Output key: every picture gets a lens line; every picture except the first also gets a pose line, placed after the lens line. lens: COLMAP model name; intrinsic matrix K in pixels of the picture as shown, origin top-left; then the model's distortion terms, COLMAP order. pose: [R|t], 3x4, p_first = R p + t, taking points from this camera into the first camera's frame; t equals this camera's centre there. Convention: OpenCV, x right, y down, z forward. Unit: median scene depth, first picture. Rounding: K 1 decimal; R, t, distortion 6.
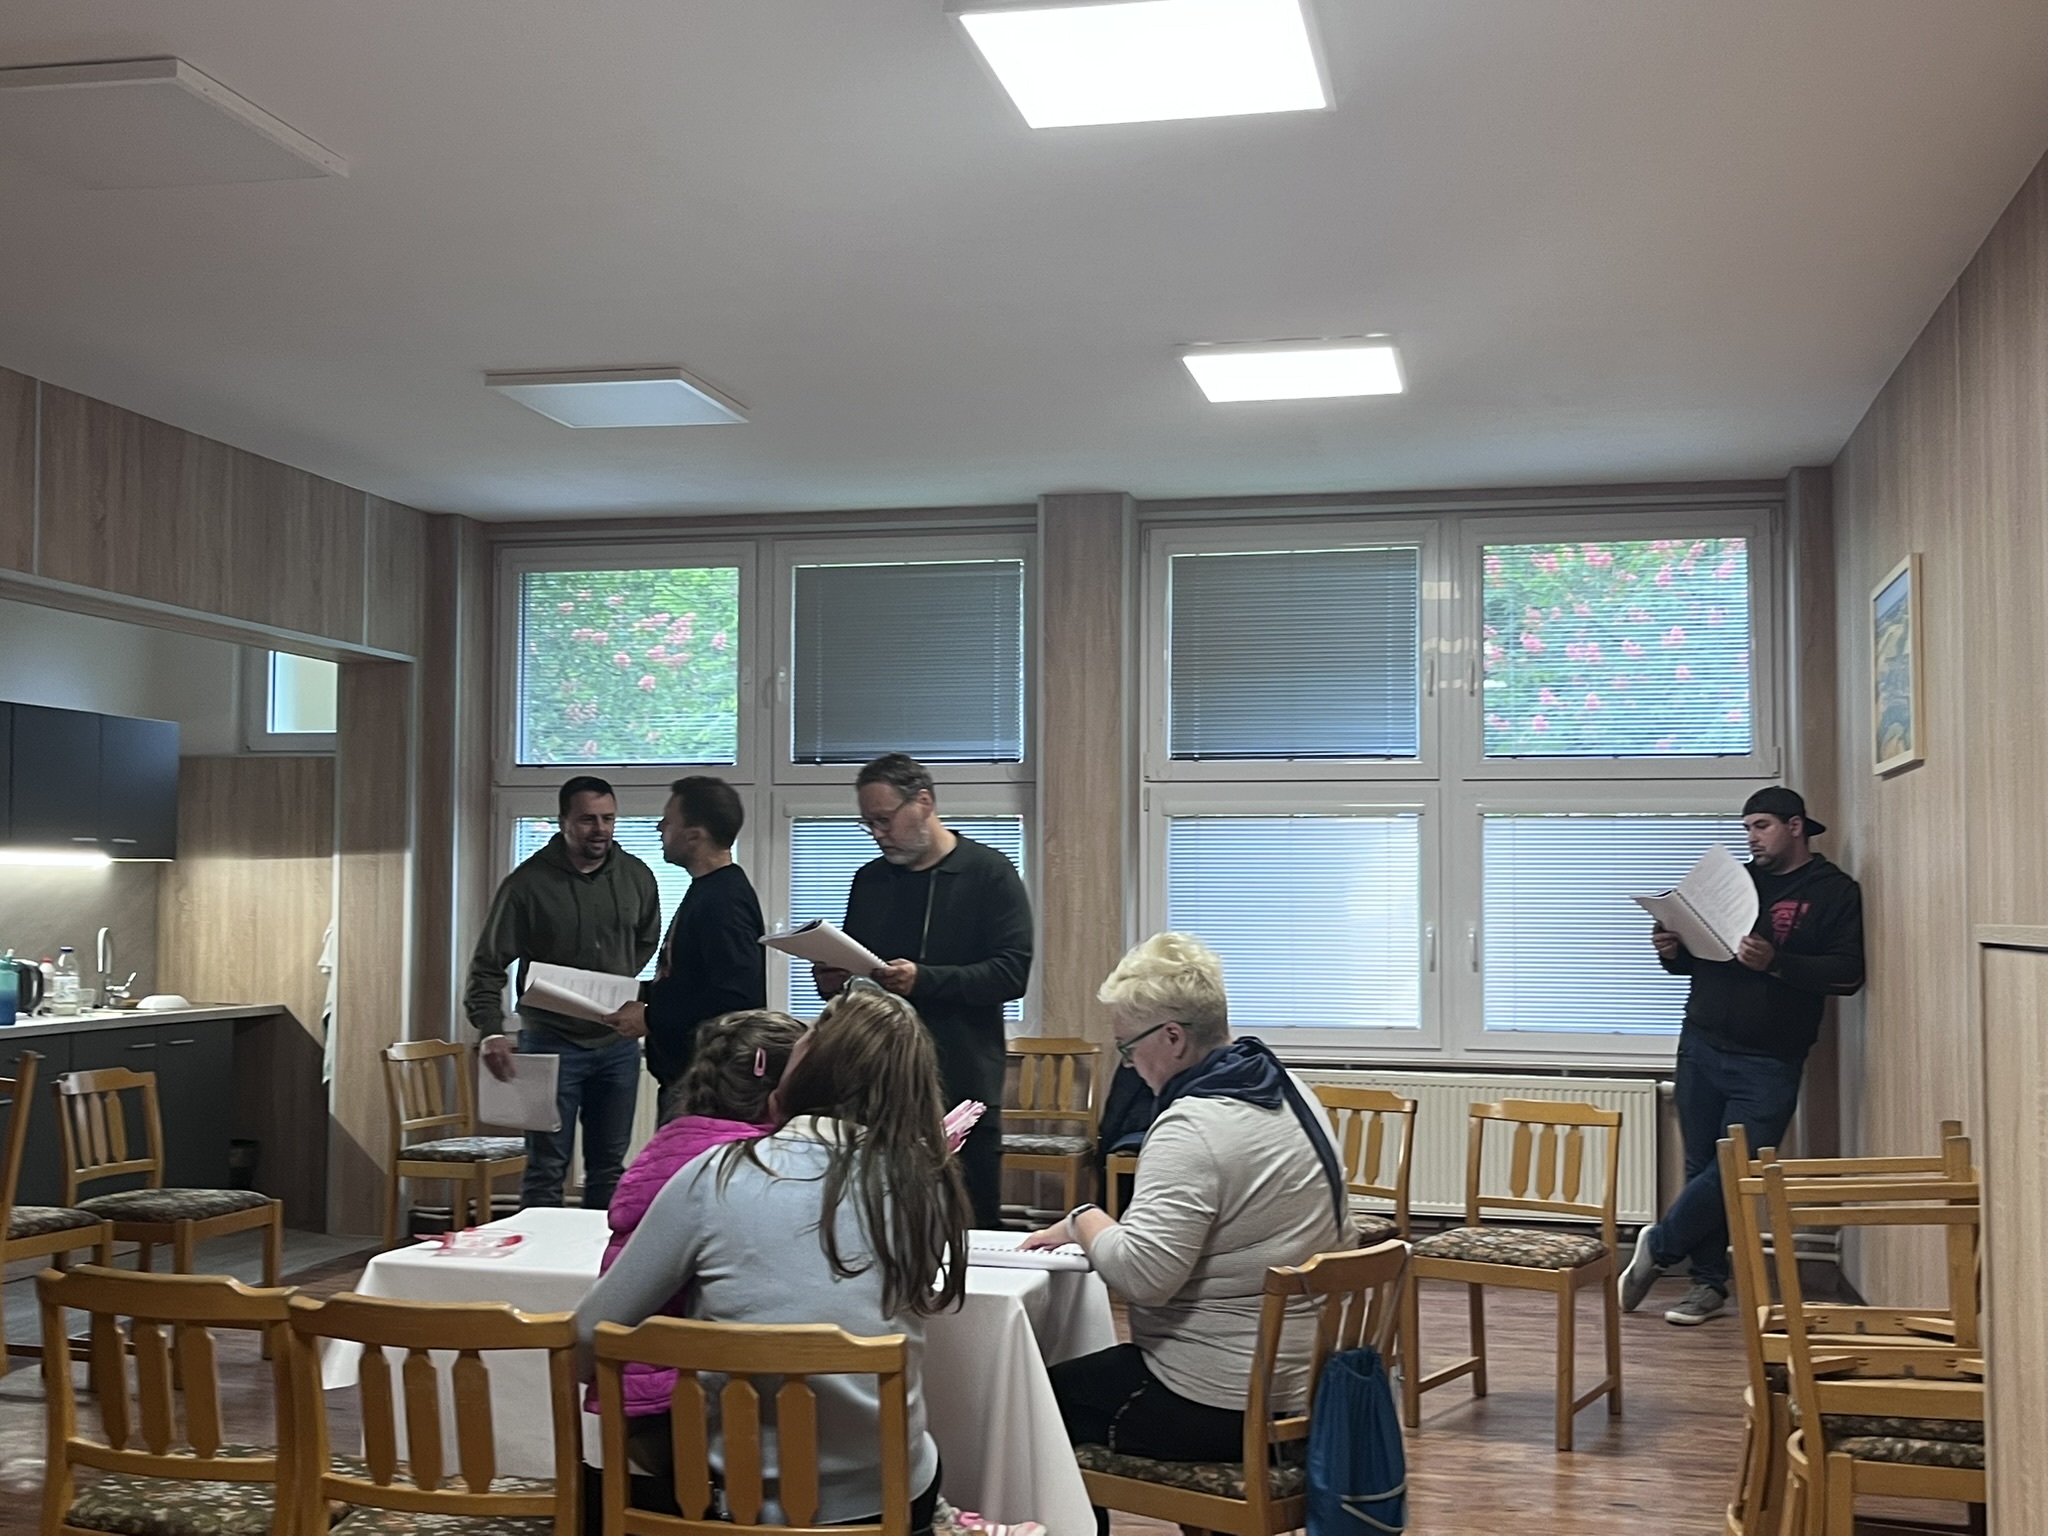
lens RADIAL K [[2314.2, 0, 1048.8], [0, 2314.2, 809.5], [0, 0, 1]] dist [0.061146, 0.000000]
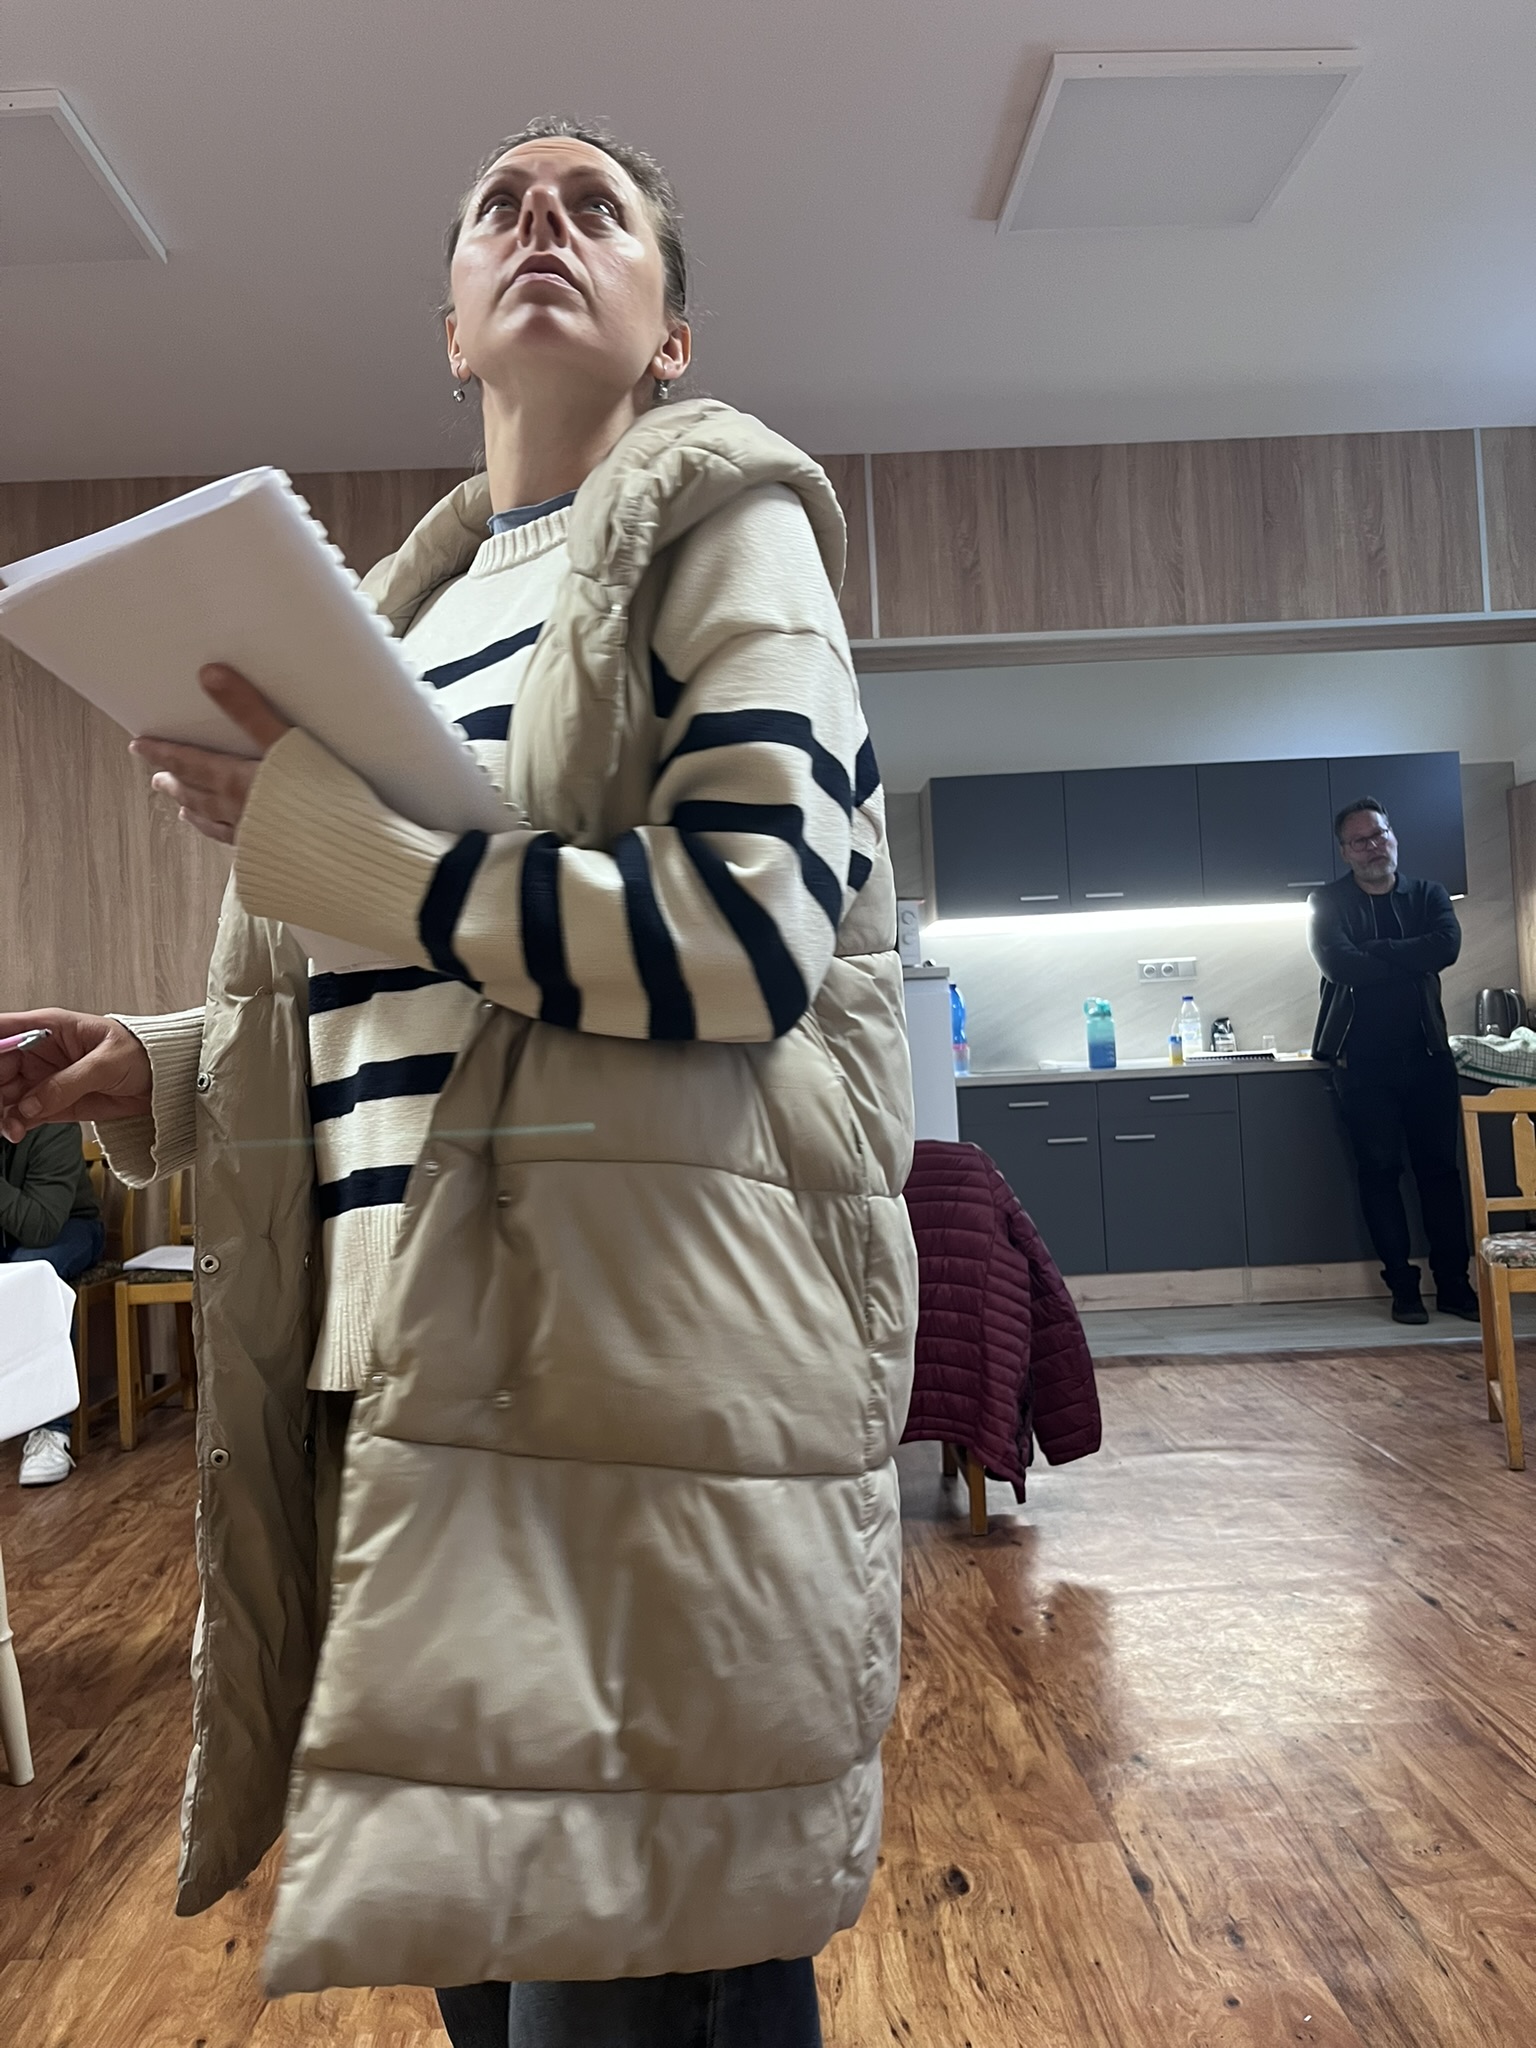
lens RADIAL K [[1555.5, 0, 747.0], [0, 1555.5, 1018.3], [0, 0, 1]] dist [0.056443, -0.075418]
pose [[0.235321, -0.044447, -0.970901, 0.188431], [0.085135, 0.996057, -0.024964, 0.068036], [0.968182, -0.076783, 0.238177, 0.611813]]
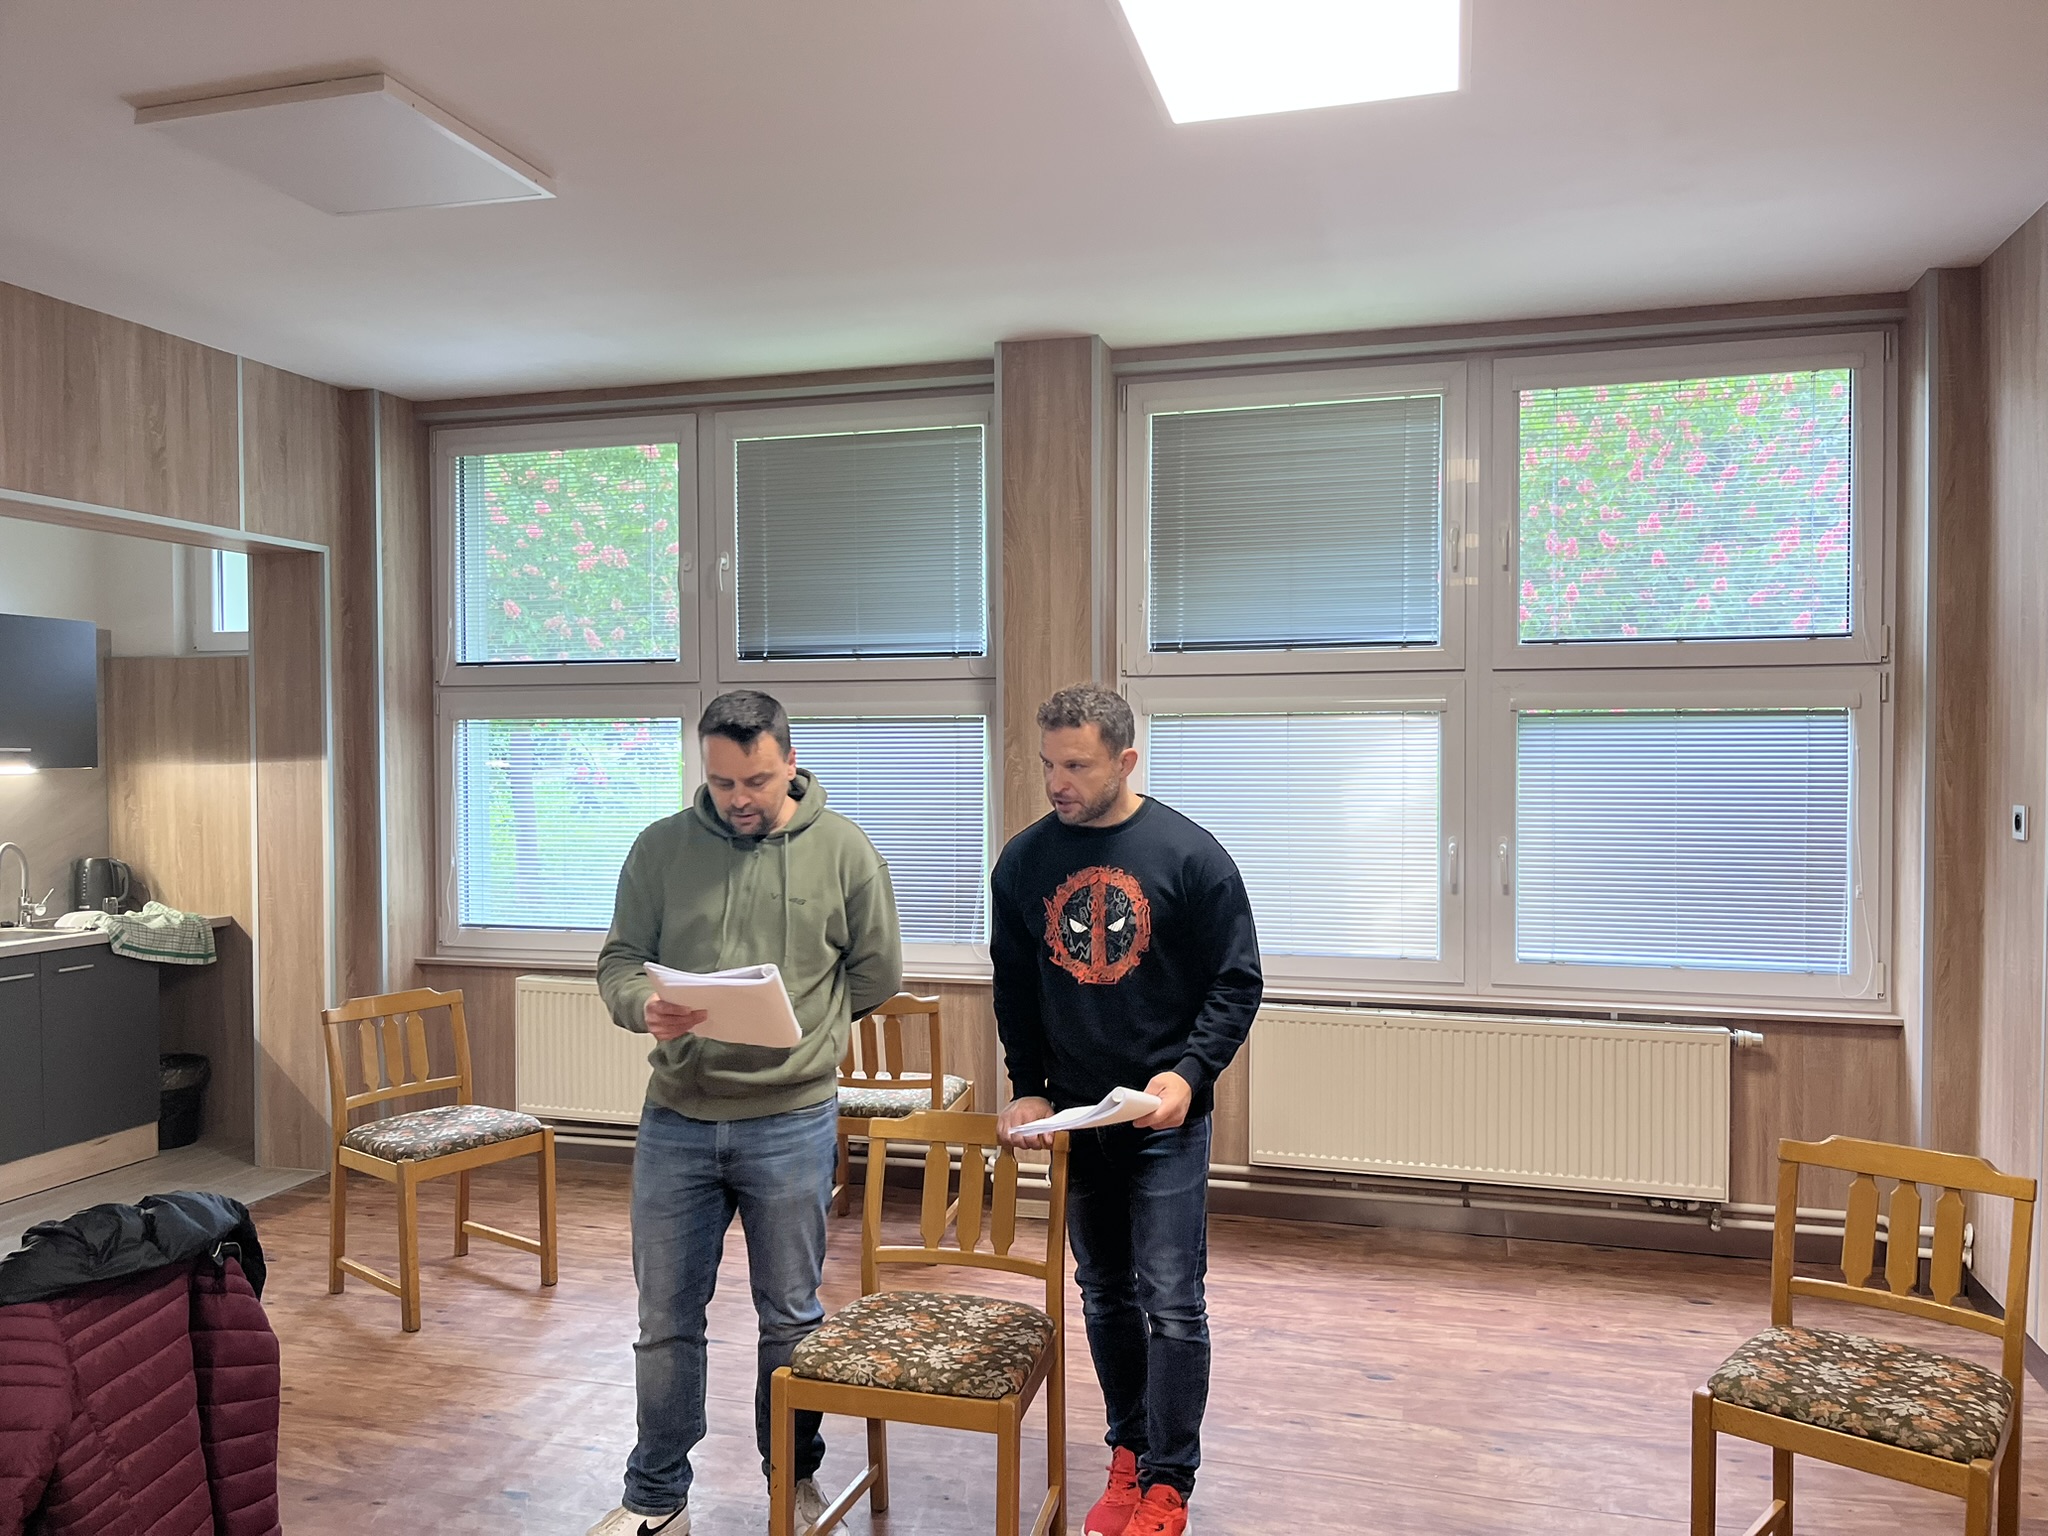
lens RADIAL K [[1555.5, 0, 1039.5], [0, 1555.5, 786.3], [0, 0, 1]] dist [0.056443, -0.075418]
pose [[0.998638, -0.005246, -0.051912, 0.042344], [0.008424, 0.998091, 0.061176, -0.007038], [0.051492, -0.061530, 0.996776, 0.420591]]
